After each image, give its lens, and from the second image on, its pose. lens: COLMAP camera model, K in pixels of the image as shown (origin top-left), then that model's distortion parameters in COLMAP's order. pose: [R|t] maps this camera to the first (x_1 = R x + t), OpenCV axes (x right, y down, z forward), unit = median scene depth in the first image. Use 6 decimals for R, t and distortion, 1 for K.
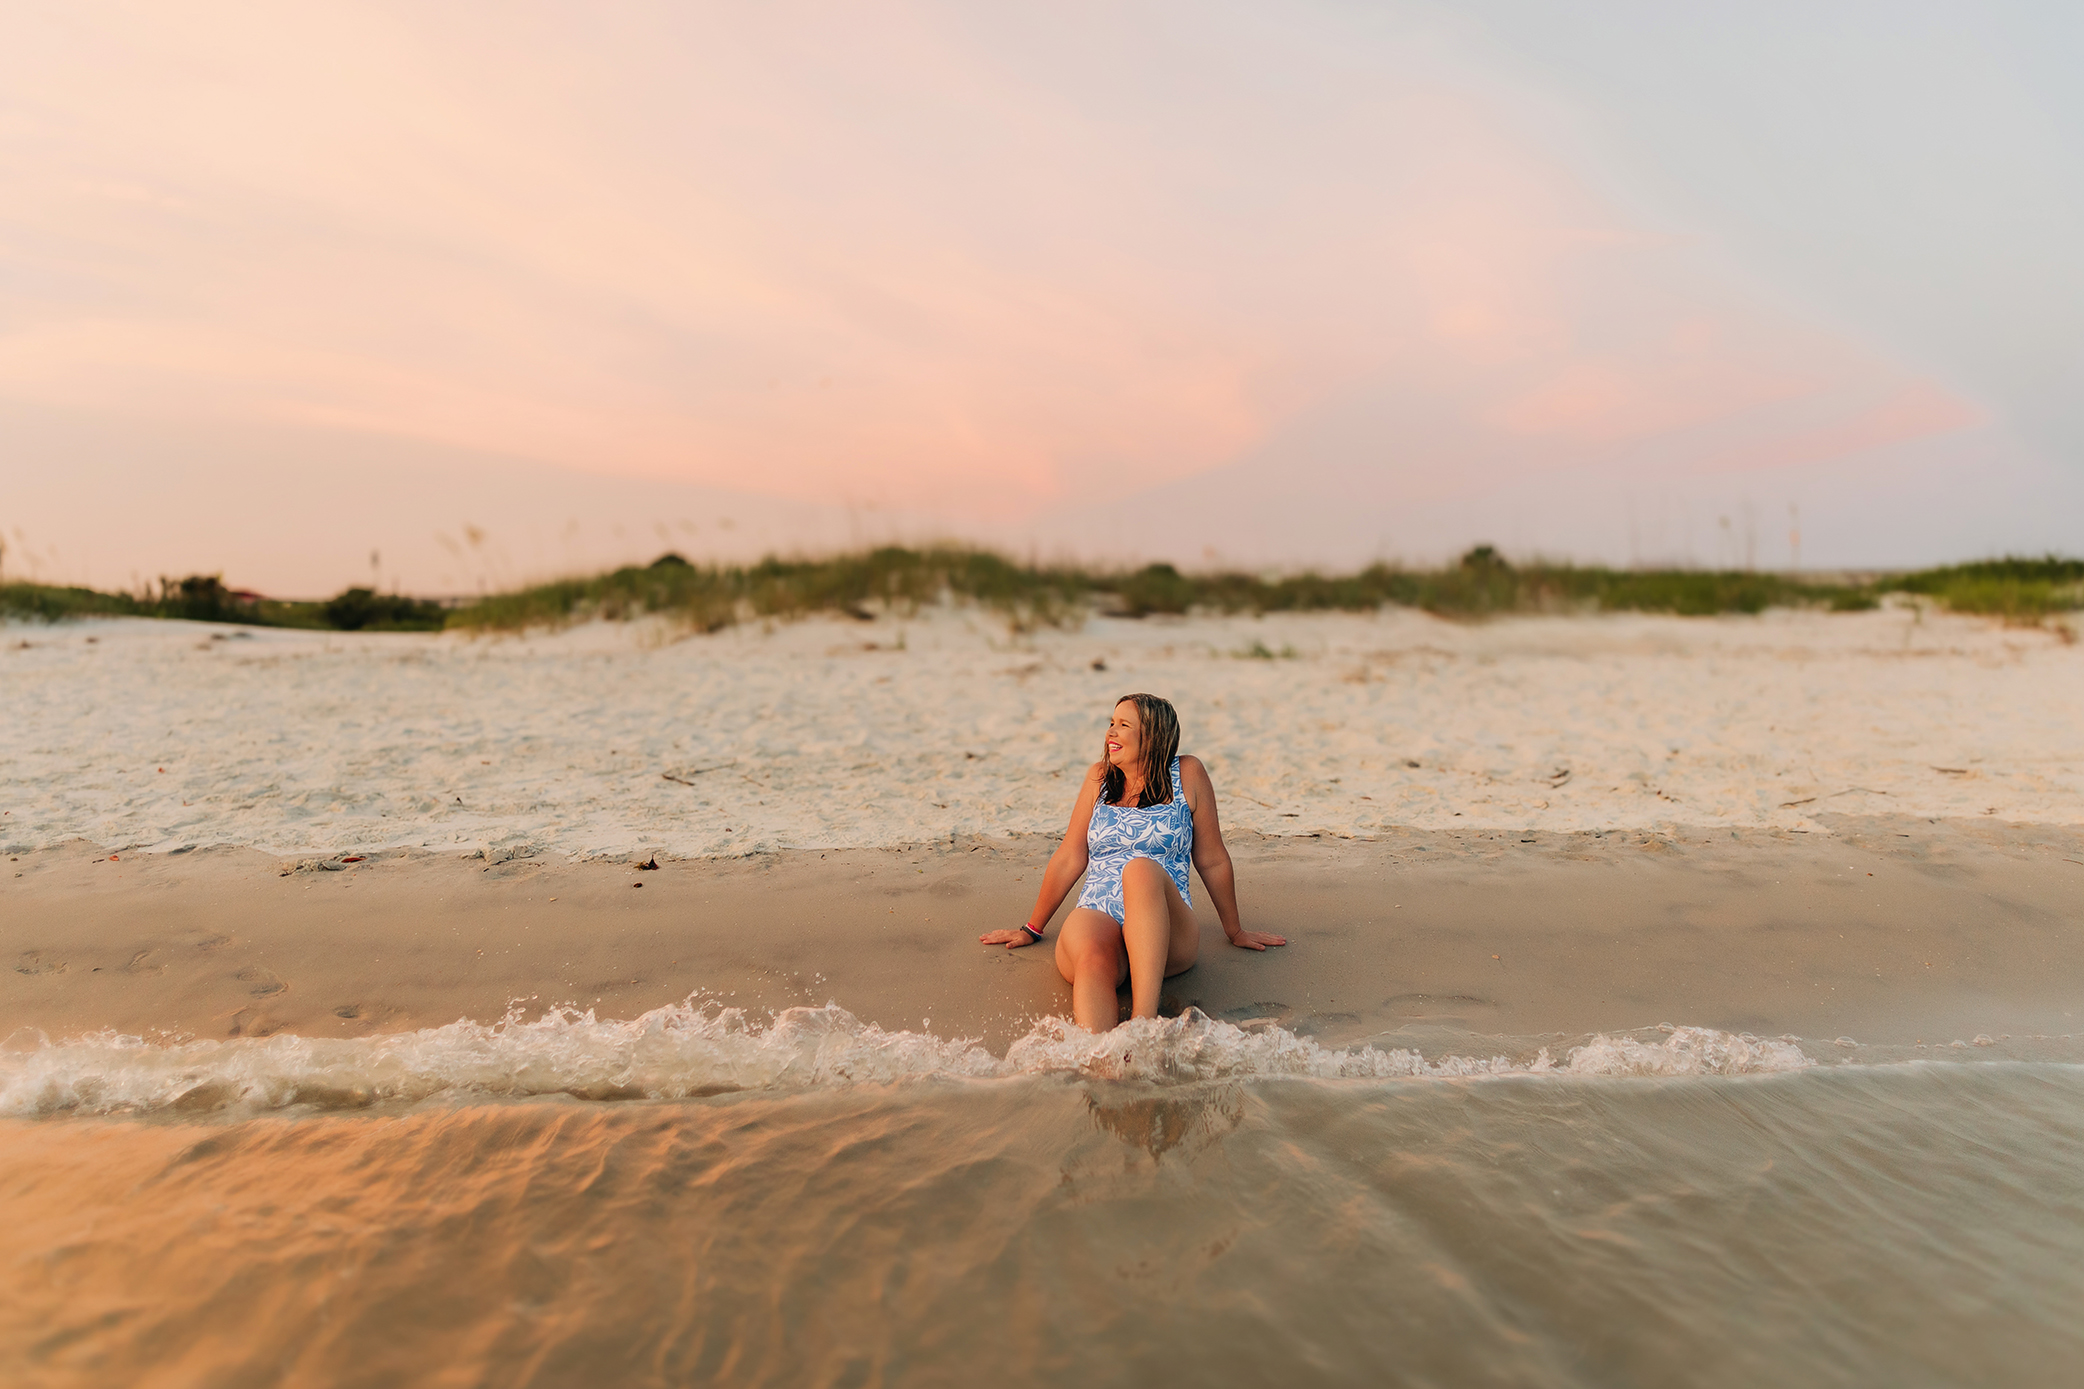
lens RADIAL K [[1418.7, 0, 1042.0], [0, 1418.7, 694.5], [0, 0, 1]] dist [0.004510, 0.029711]
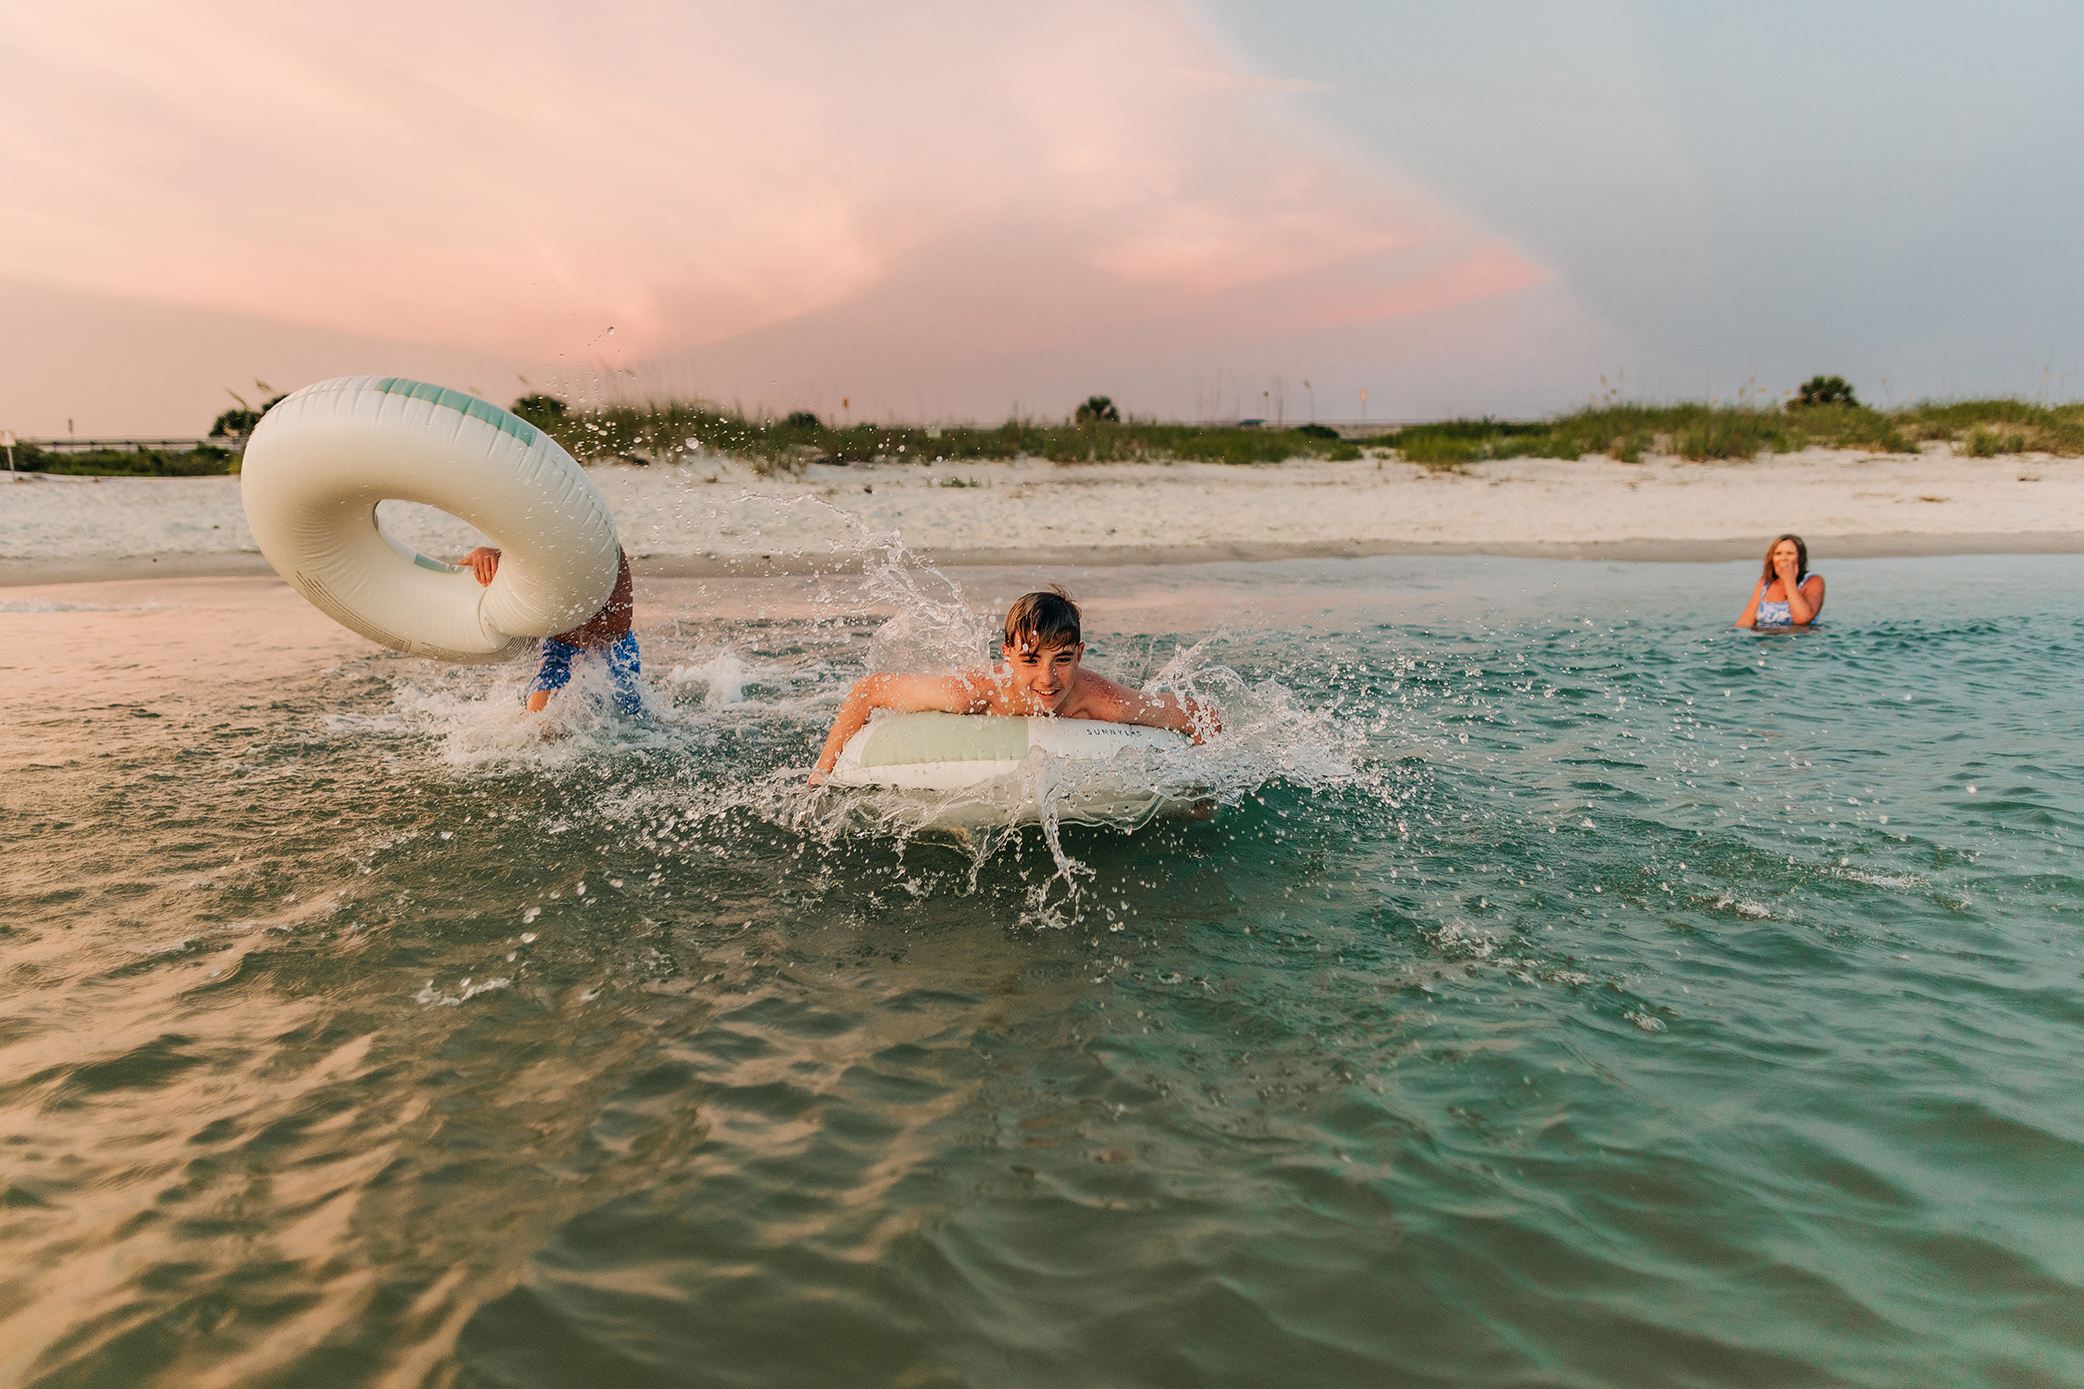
lens RADIAL K [[1418.7, 0, 1042.0], [0, 1418.7, 694.5], [0, 0, 1]] dist [0.004510, 0.029711]
pose [[0.966090, -0.042008, 0.254767, -0.106783], [0.015150, 0.994199, 0.106482, 0.023654], [-0.257762, -0.099011, 0.961122, -0.378300]]
